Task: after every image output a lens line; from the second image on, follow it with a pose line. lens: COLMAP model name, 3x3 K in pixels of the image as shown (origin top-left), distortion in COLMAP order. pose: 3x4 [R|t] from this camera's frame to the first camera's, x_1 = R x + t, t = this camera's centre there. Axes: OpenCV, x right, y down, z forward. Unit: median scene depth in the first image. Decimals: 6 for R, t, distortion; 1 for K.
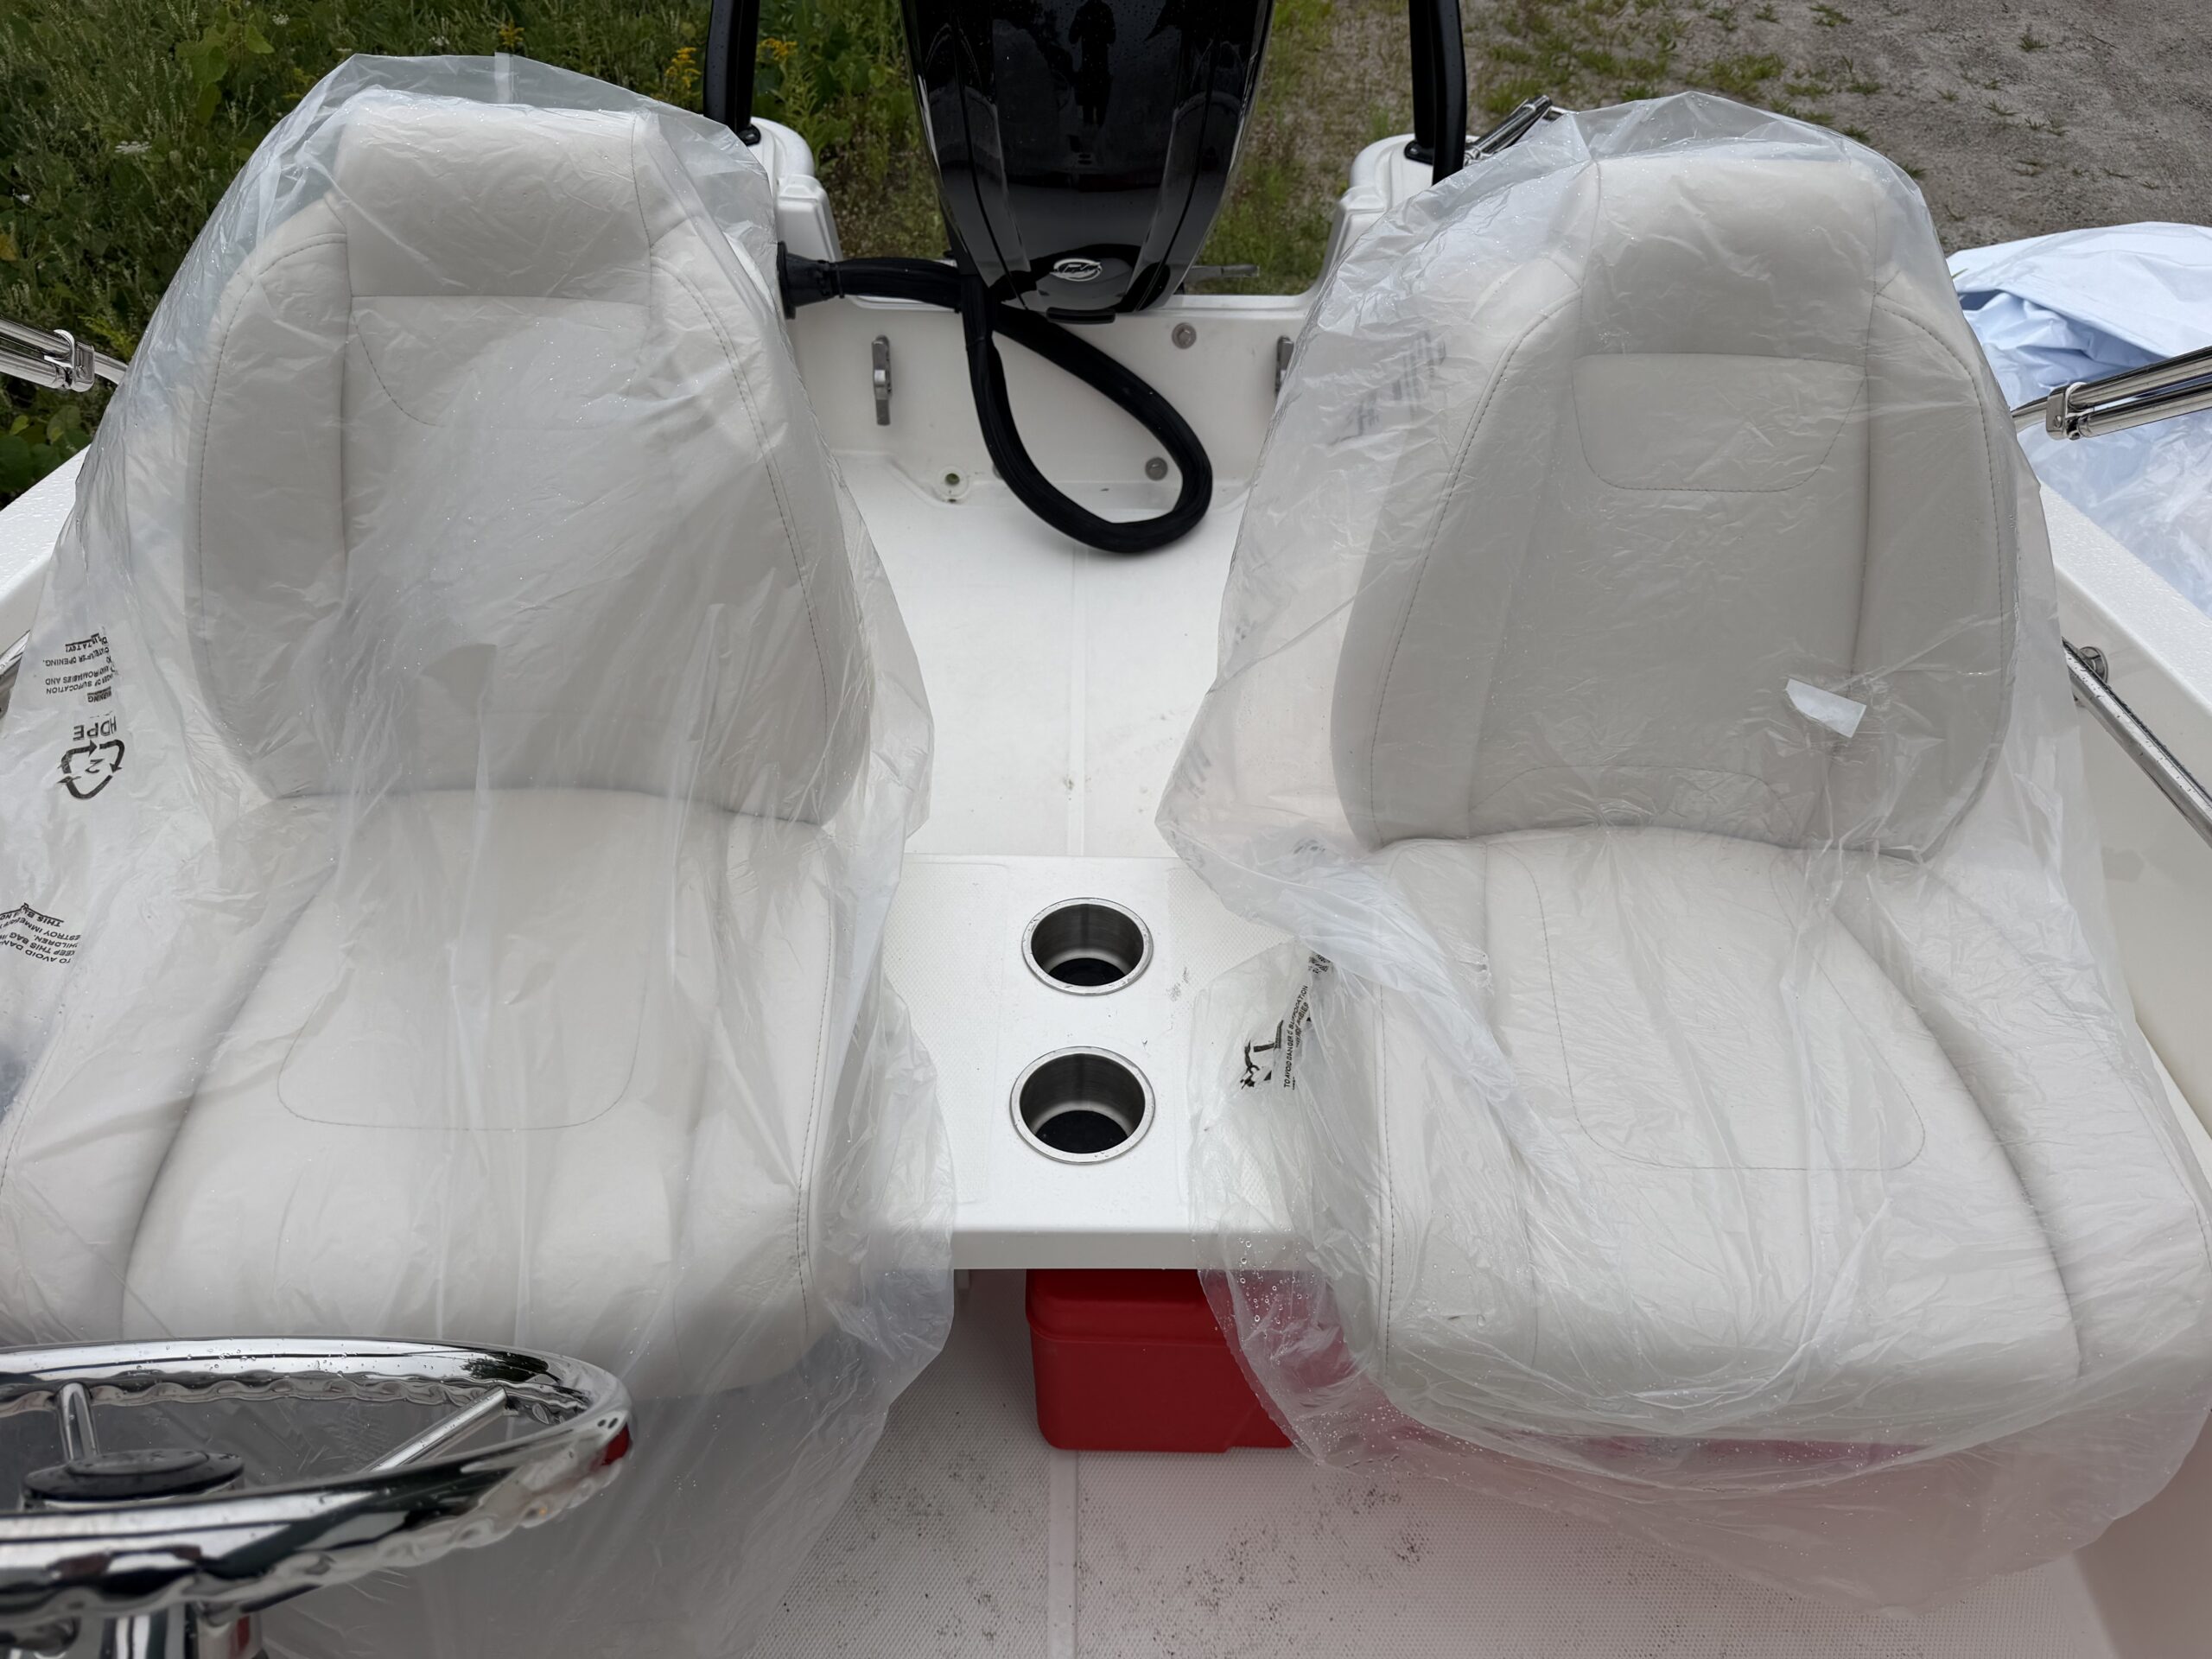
lens RADIAL K [[1603.1, 0, 1095.5], [0, 1603.1, 893.1], [0, 0, 1]] dist [0.002435, -0.007053]
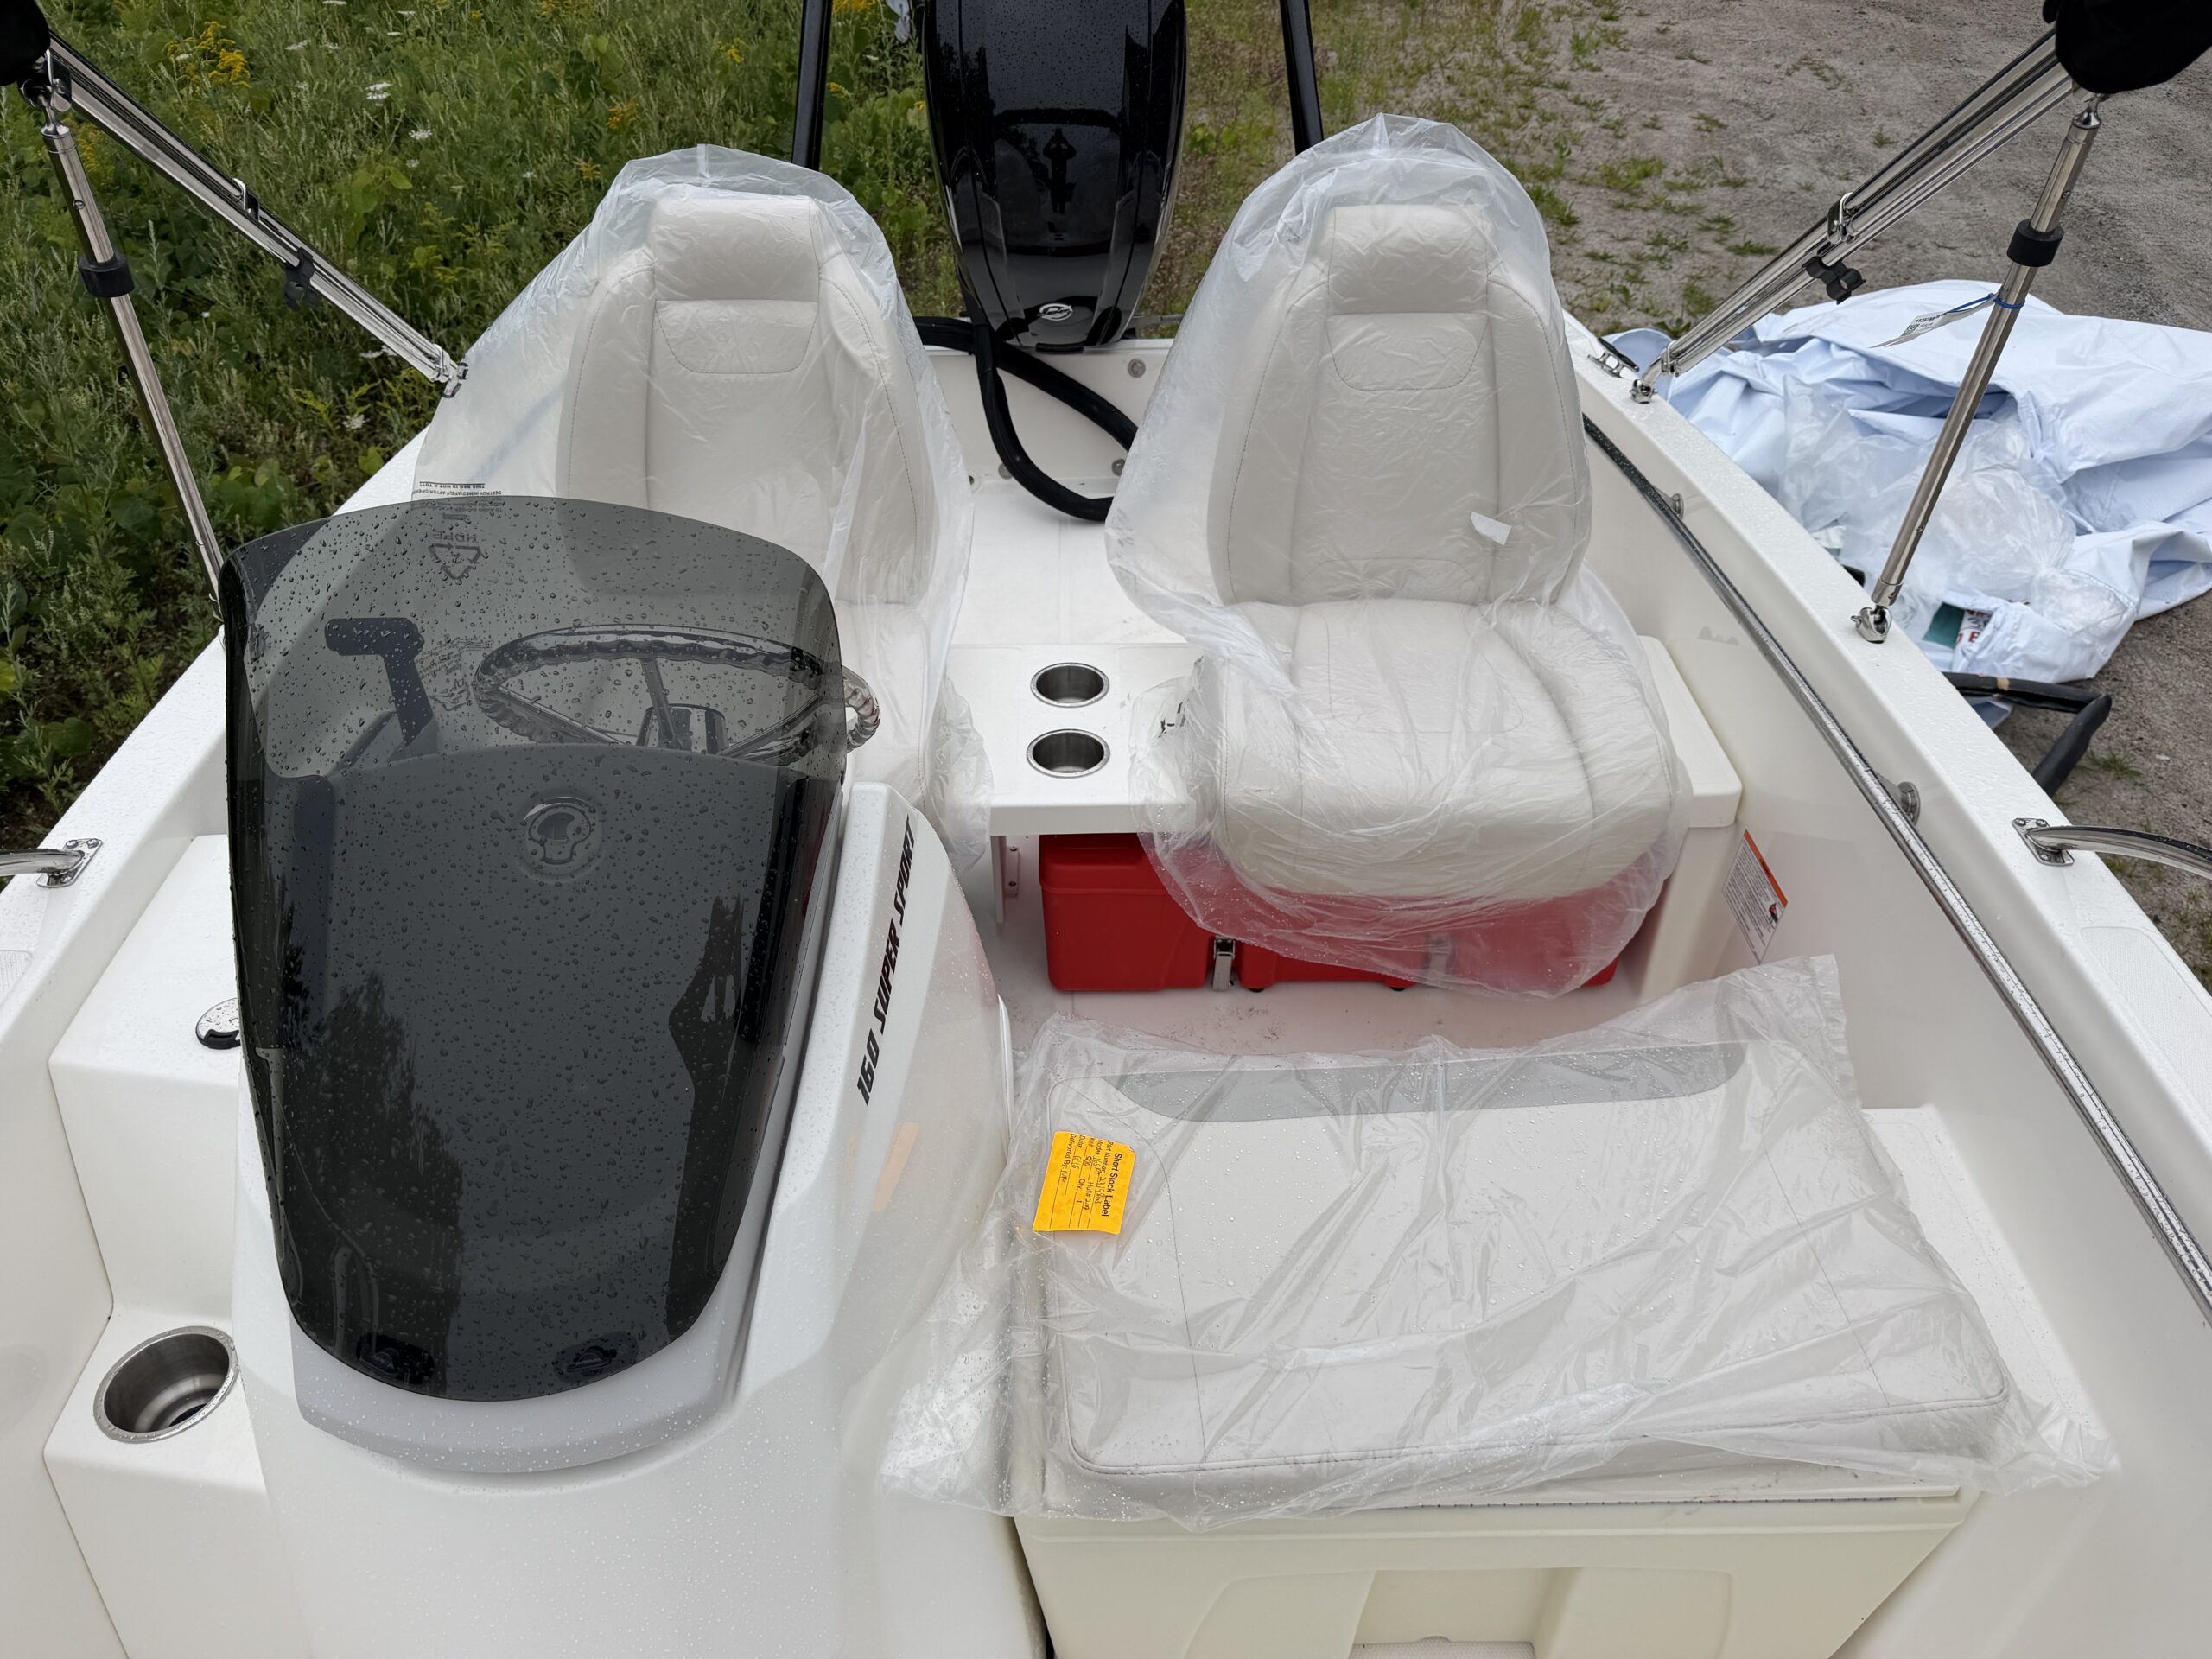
lens RADIAL K [[1632.0, 0, 1107.7], [0, 1632.0, 903.5], [0, 0, 1]] dist [0.044291, -0.053792]
pose [[0.999550, -0.029753, 0.003893, 0.008124], [0.029947, 0.997312, -0.066874, 0.144284], [-0.001893, 0.066961, 0.997754, -0.262576]]
